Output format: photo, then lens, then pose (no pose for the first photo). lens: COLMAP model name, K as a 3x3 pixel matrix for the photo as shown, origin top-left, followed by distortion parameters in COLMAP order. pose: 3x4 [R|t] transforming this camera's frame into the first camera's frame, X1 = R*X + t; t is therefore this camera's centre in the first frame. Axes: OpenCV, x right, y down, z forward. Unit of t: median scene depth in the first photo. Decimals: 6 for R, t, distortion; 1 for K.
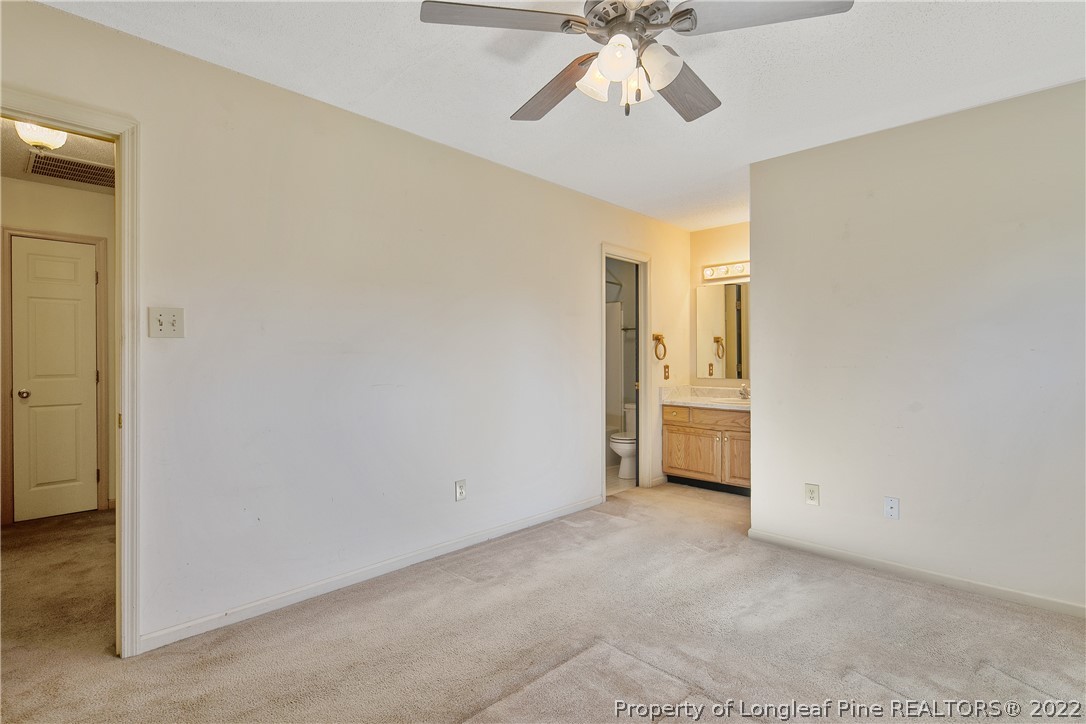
lens RADIAL K [[520.5, 0, 543.0], [0, 520.5, 362.0], [0, 0, 1]] dist [-0.003640, -0.000717]
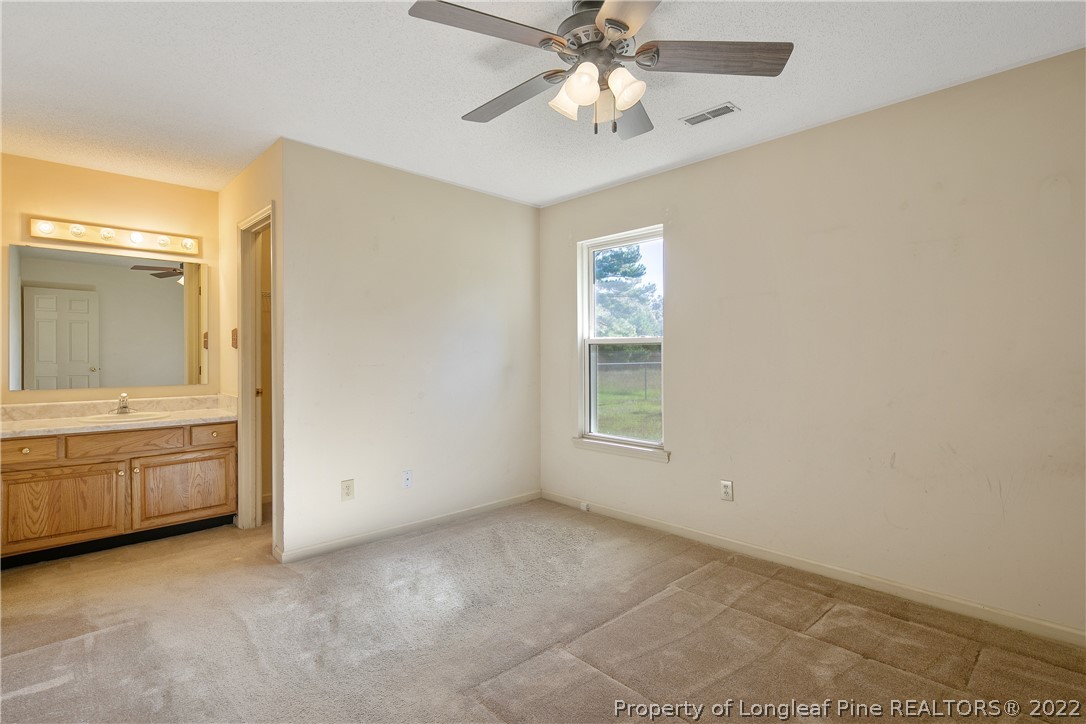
lens RADIAL K [[531.3, 0, 545.2], [0, 531.3, 349.0], [0, 0, 1]] dist [0.003278, -0.000283]
pose [[0.052811, 0.008954, 0.998564, -0.356868], [0.007043, 0.999932, -0.009339, -0.010243], [-0.998580, 0.007526, 0.052744, 0.378483]]
